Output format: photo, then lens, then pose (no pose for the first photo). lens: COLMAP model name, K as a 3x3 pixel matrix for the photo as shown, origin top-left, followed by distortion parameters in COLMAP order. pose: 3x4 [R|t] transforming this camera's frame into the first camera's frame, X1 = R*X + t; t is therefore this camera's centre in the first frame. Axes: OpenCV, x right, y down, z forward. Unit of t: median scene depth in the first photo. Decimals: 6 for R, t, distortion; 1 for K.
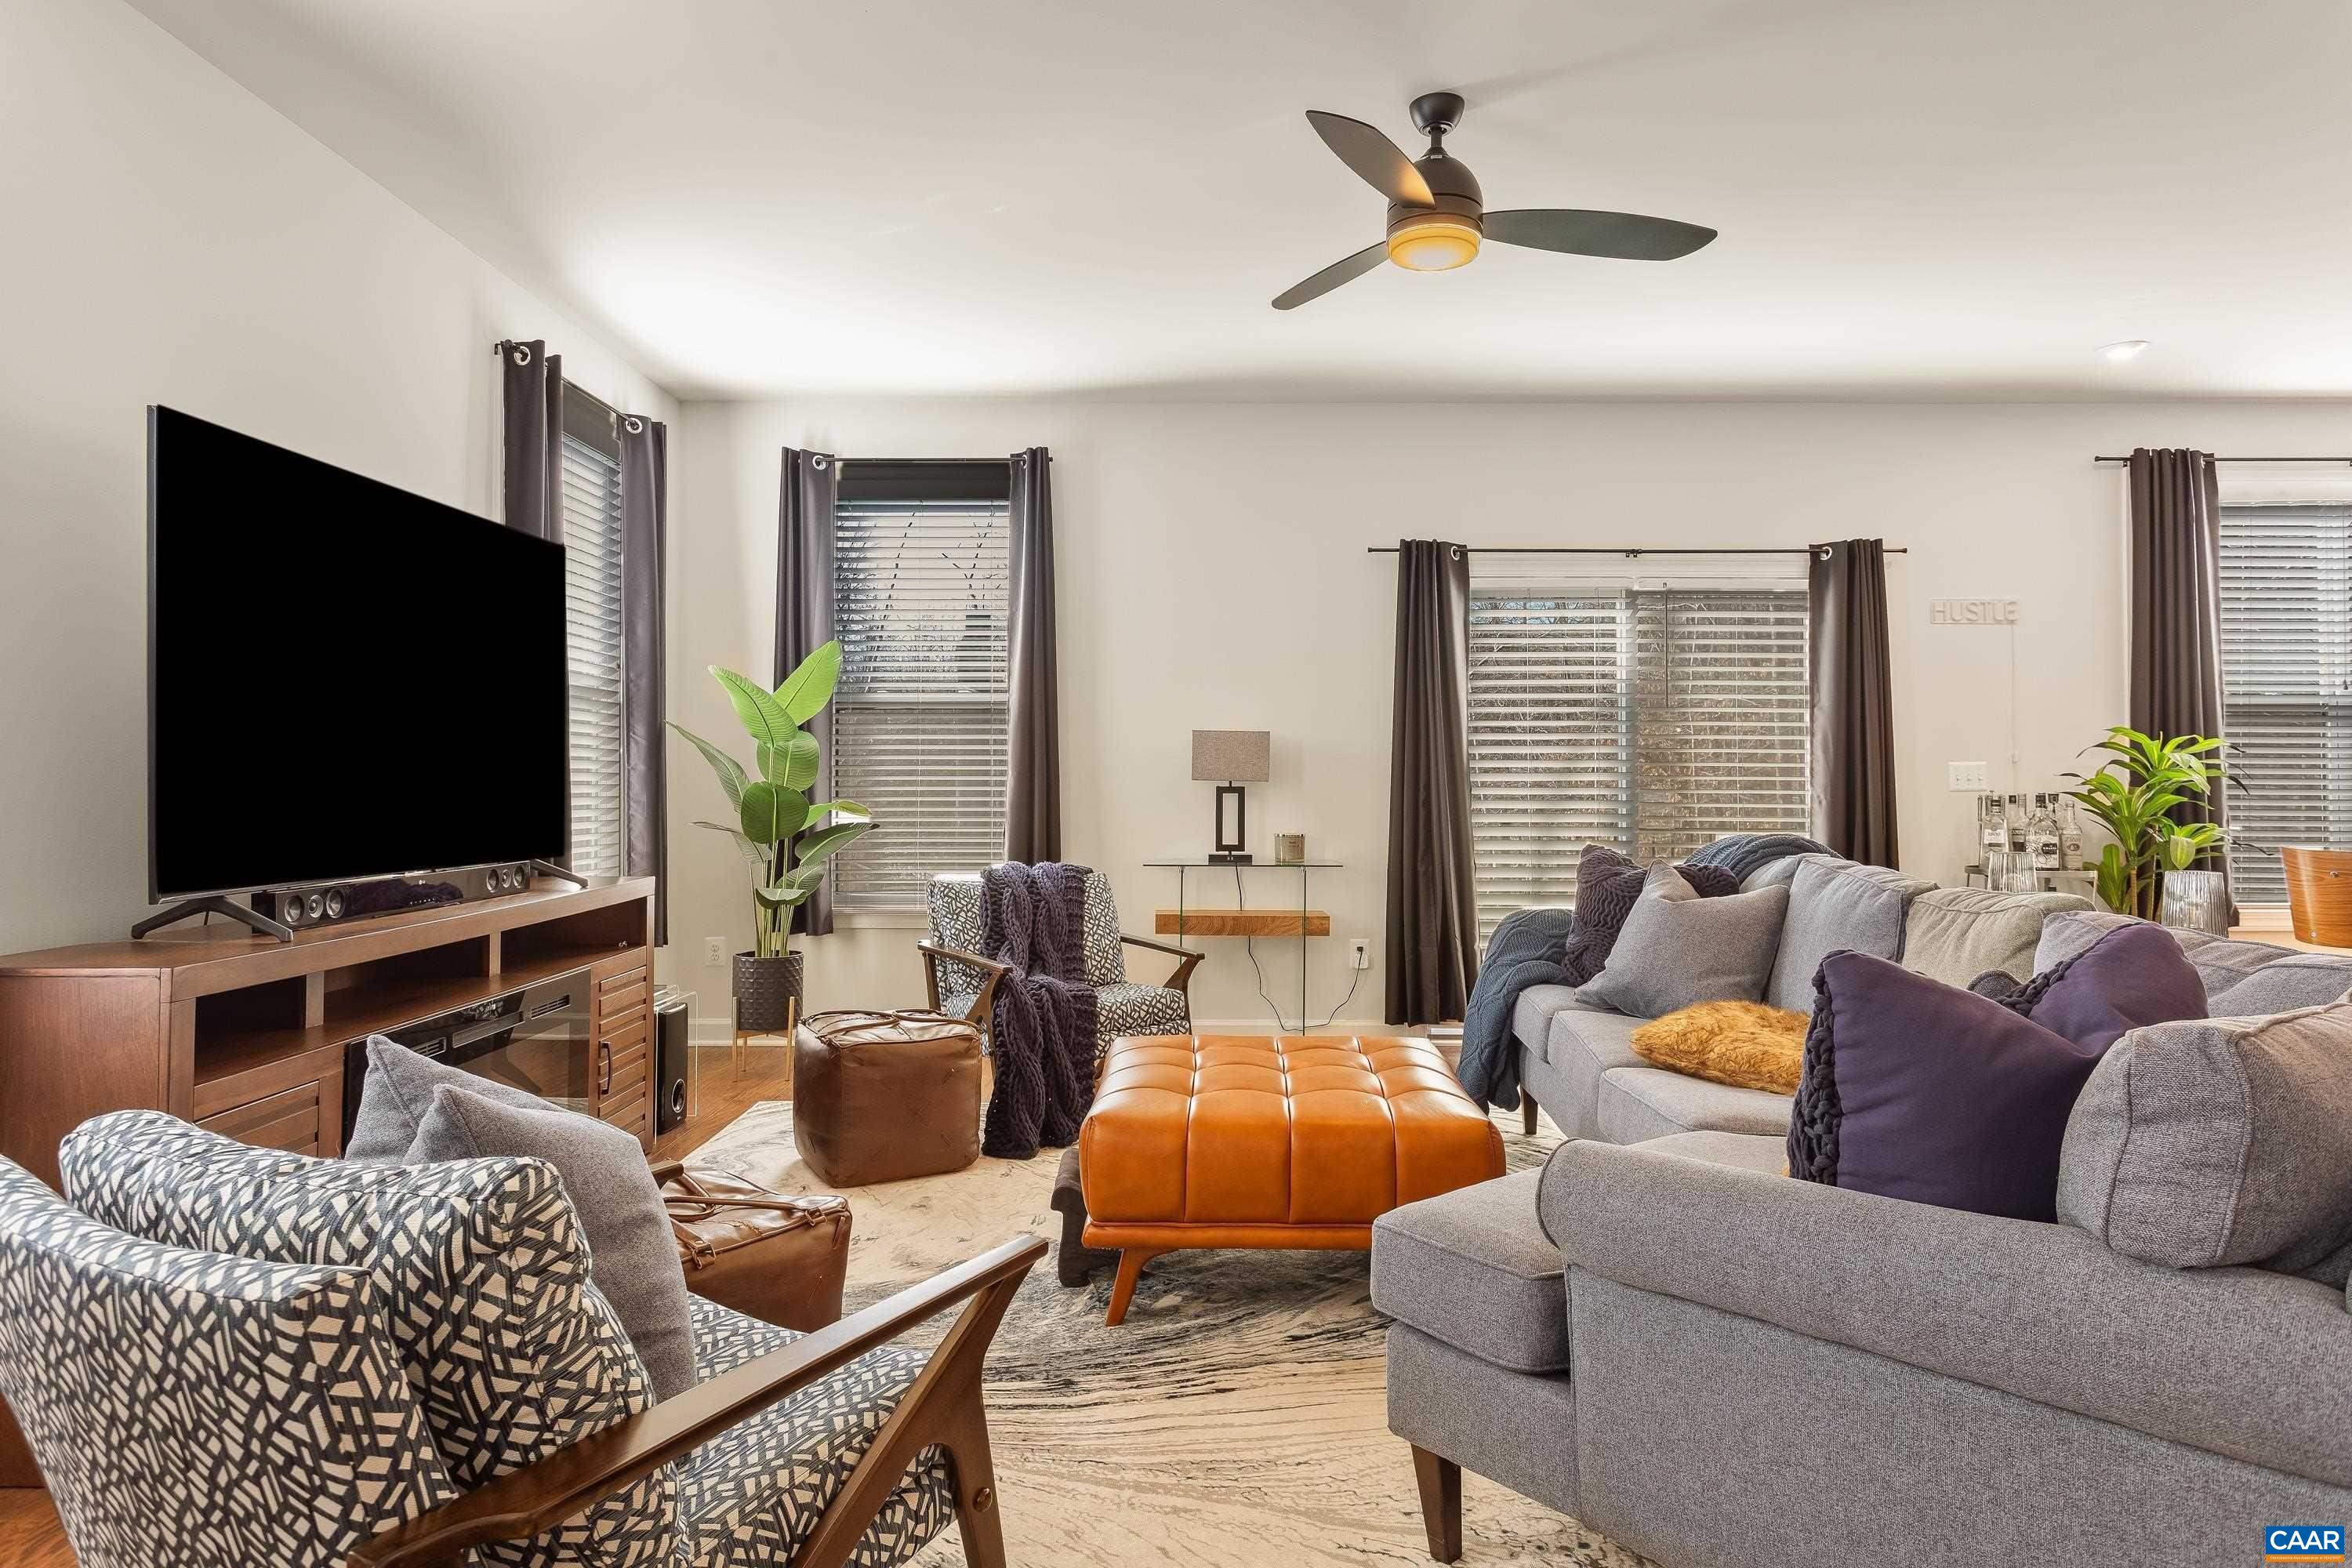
lens RADIAL K [[1455.0, 0, 1175.9], [0, 1455.0, 762.7], [0, 0, 1]] dist [0.012661, 0.002775]
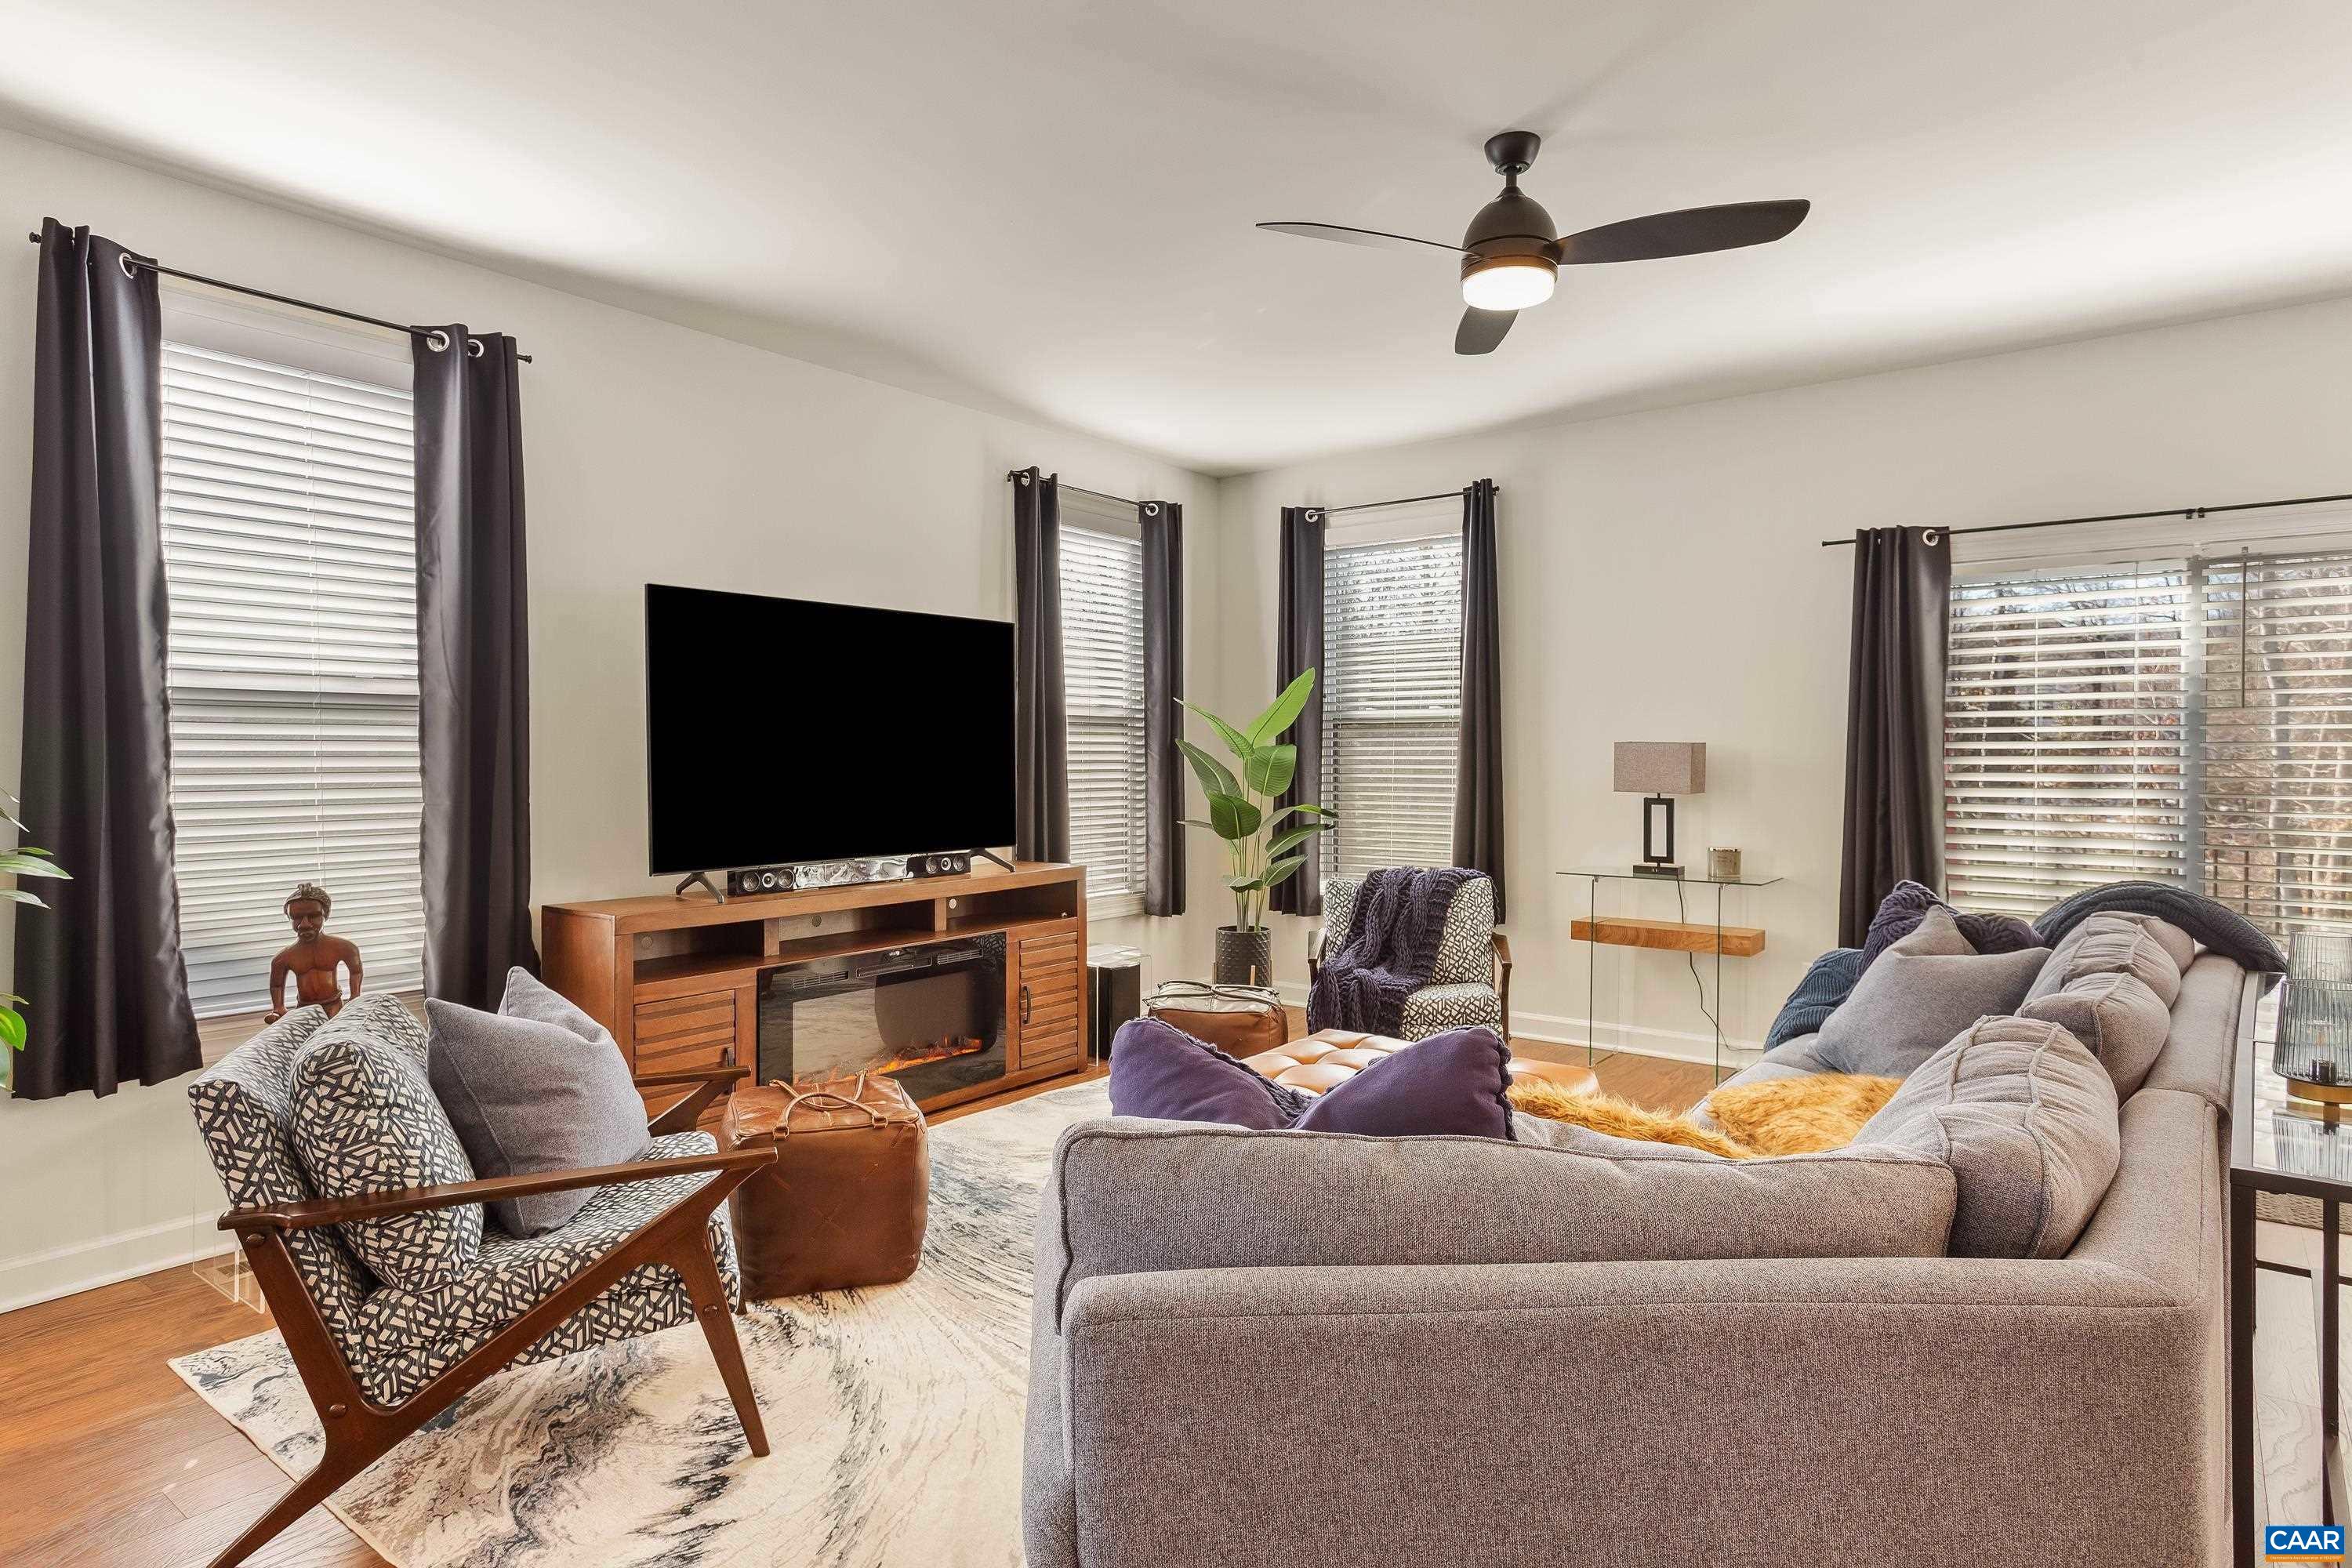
lens RADIAL K [[1360.0, 0, 1176.9], [0, 1360.0, 777.7], [0, 0, 1]] dist [0.020594, 0.000710]
pose [[0.781551, 0.009827, -0.623764, 0.475522], [0.009886, 0.999555, 0.028134, -0.035626], [0.623764, -0.028155, 0.781106, 0.088242]]
